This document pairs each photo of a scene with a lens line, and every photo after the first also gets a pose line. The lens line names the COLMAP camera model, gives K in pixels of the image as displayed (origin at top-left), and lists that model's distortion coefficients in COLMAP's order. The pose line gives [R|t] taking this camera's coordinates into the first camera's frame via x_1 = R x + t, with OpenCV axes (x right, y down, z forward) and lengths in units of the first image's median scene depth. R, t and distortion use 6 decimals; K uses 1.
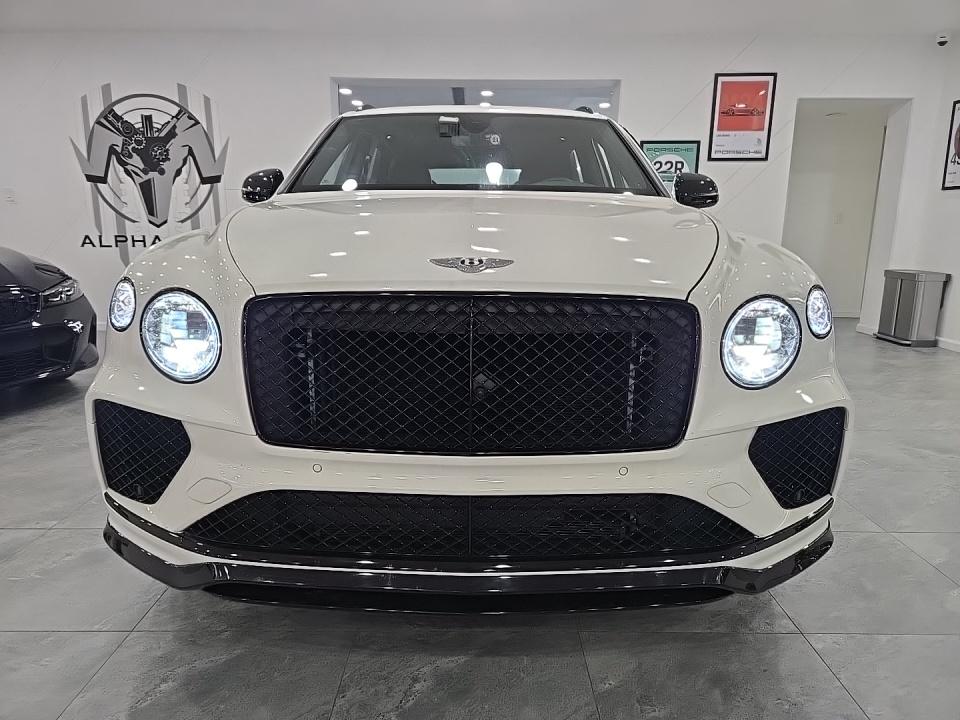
lens RADIAL K [[646.9, 0, 479.8], [0, 646.9, 353.8], [0, 0, 1]] dist [0.074817, -0.059935]
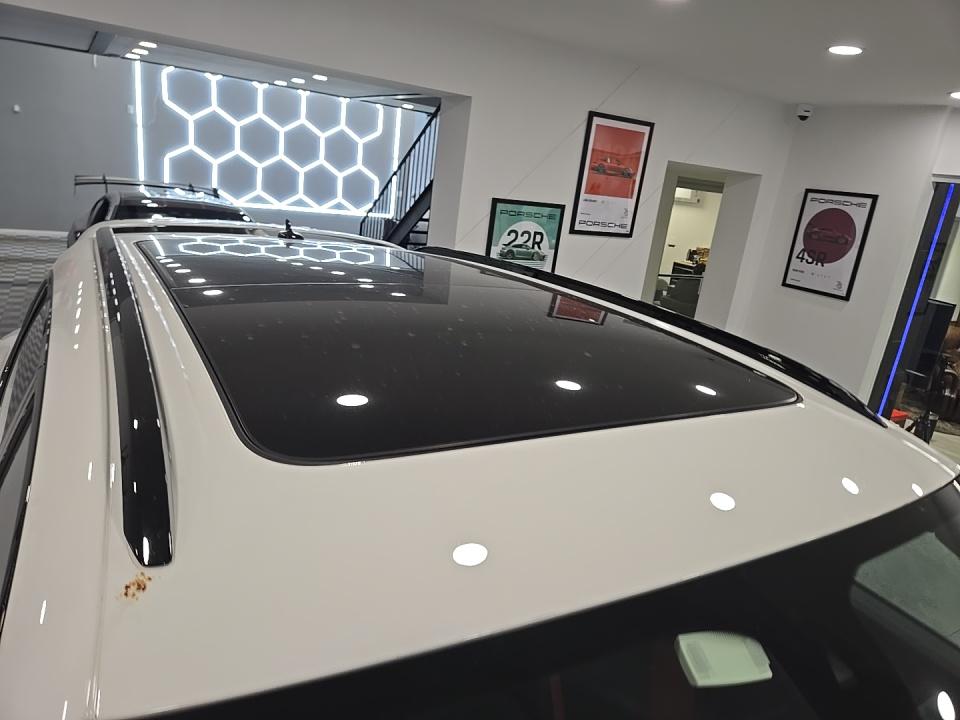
lens RADIAL K [[646.9, 0, 479.8], [0, 646.9, 353.8], [0, 0, 1]] dist [0.074817, -0.059935]
pose [[0.846024, -0.050637, 0.530734, -0.113640], [-0.006349, 0.994452, 0.105001, -0.240299], [-0.533107, -0.092203, 0.841009, 0.454786]]
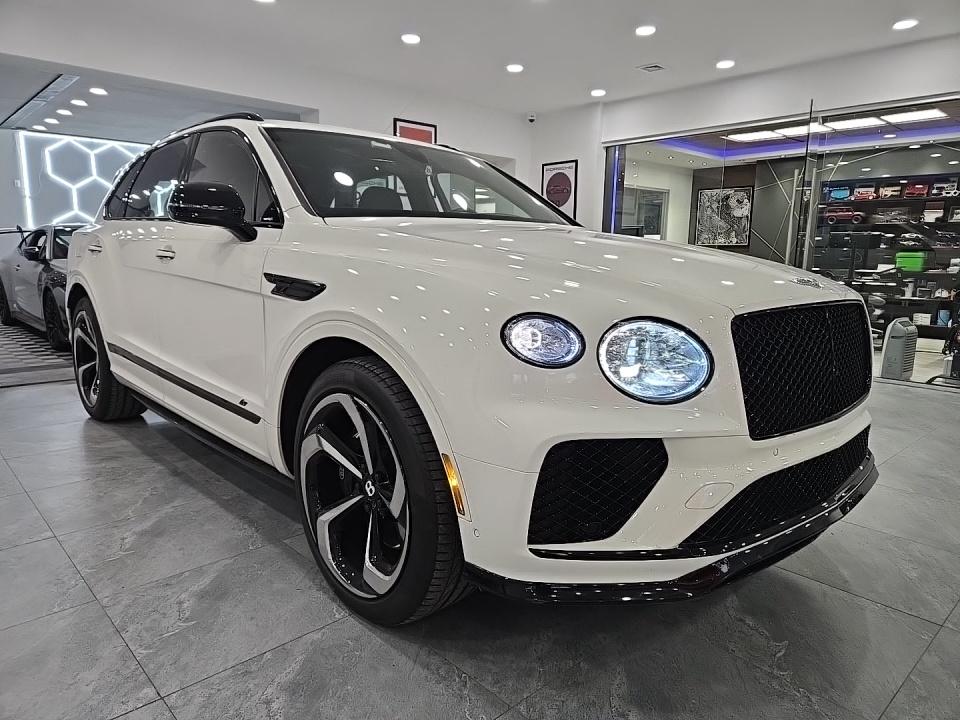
lens RADIAL K [[646.9, 0, 479.8], [0, 646.9, 353.8], [0, 0, 1]] dist [0.074817, -0.059935]
pose [[0.731406, -0.106850, 0.673520, -0.328347], [0.131061, 0.991262, 0.014933, -0.021415], [-0.669230, 0.077350, 0.739019, 0.100494]]
